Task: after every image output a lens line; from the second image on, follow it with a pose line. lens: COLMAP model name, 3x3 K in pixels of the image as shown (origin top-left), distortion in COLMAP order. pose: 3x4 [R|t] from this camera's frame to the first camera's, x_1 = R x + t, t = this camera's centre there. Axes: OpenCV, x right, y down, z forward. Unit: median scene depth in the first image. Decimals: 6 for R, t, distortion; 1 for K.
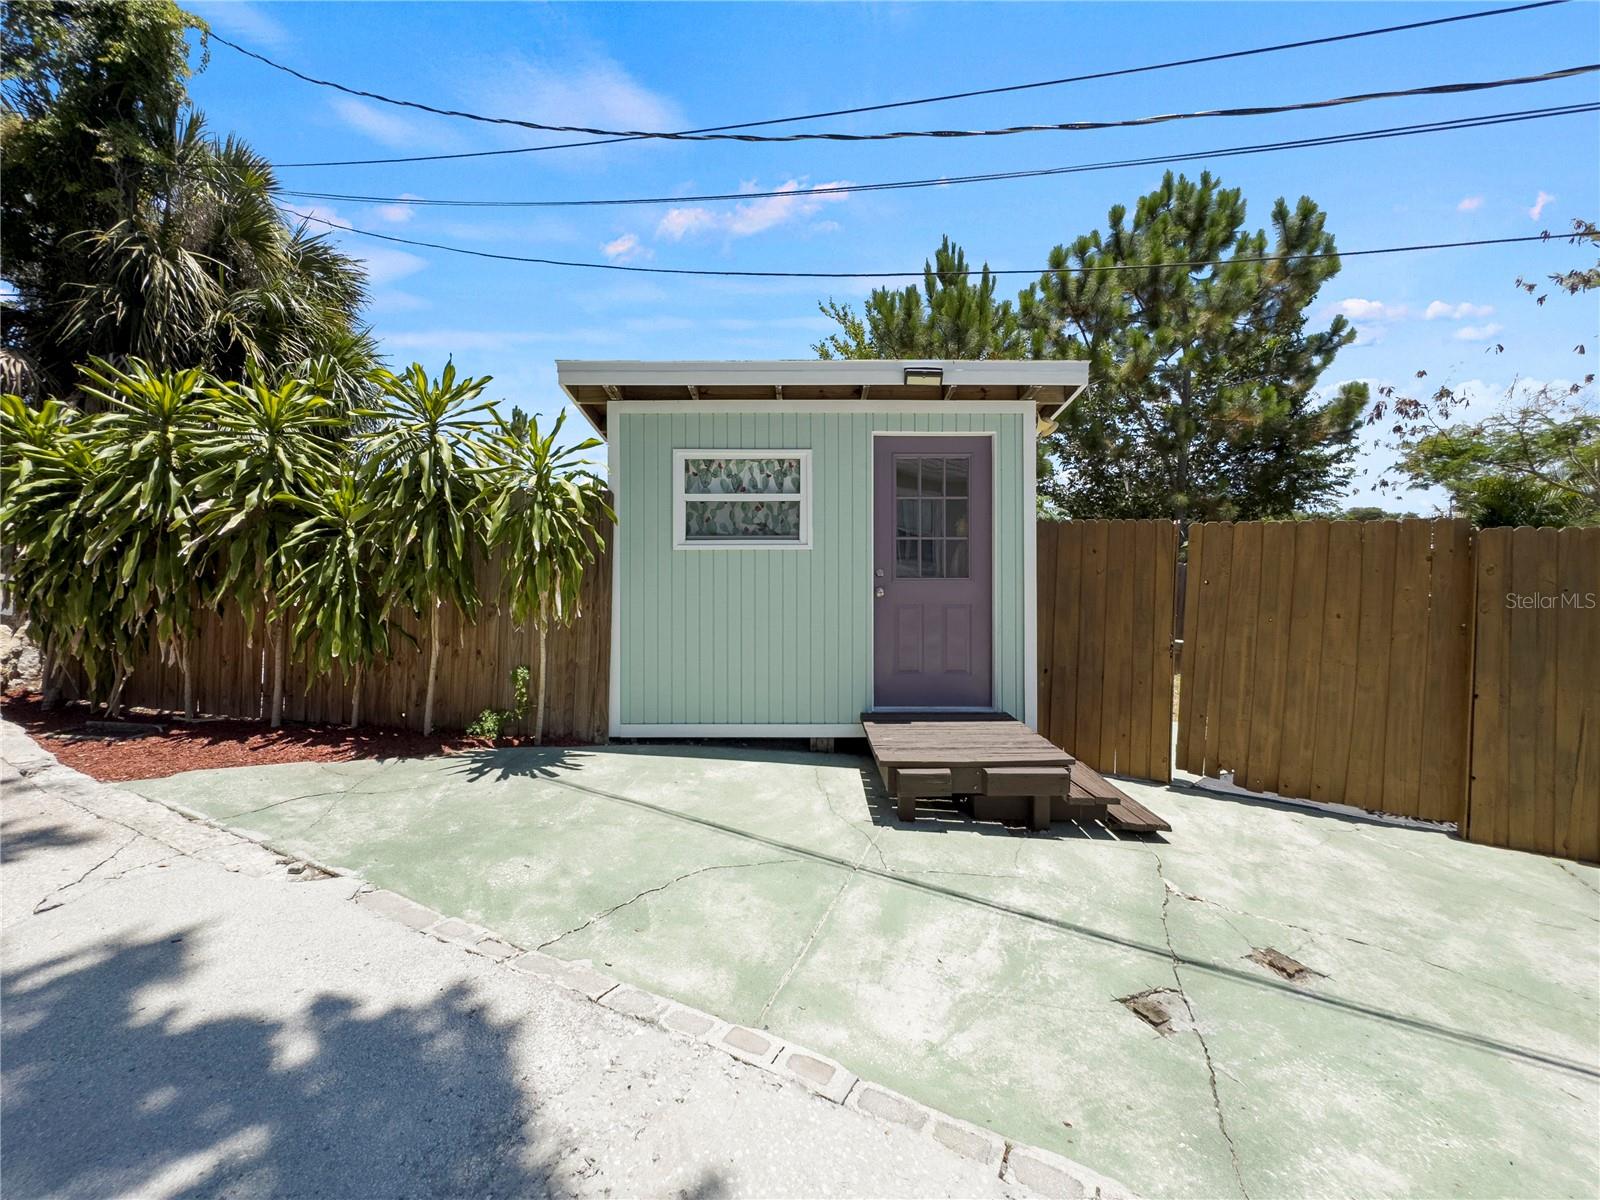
lens RADIAL K [[652.9, 0, 799.3], [0, 652.9, 574.3], [0, 0, 1]] dist [-0.000078, 0.000106]
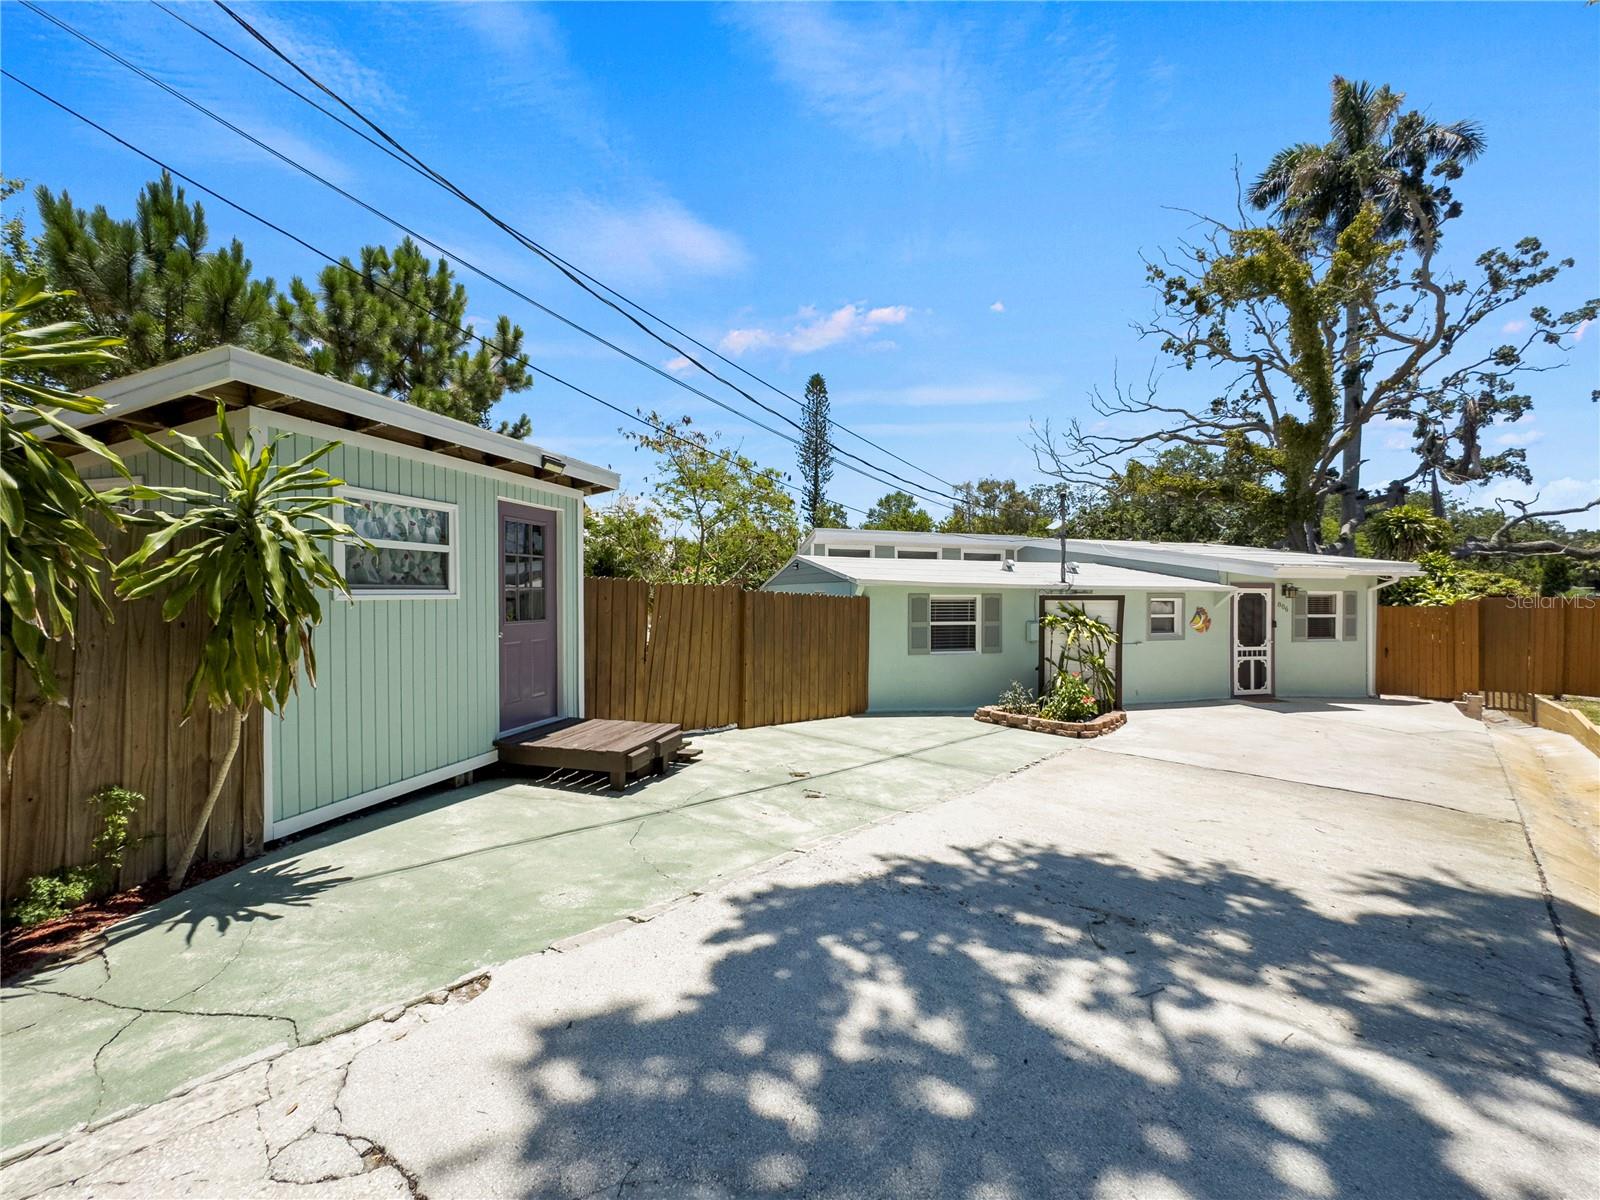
lens RADIAL K [[644.3, 0, 800.1], [0, 644.3, 599.0], [0, 0, 1]] dist [0.001330, 0.000099]
pose [[0.266015, -0.009329, 0.963924, -1.135525], [-0.000769, 0.999951, 0.009890, -0.065529], [-0.963968, -0.003373, 0.265995, 0.243680]]
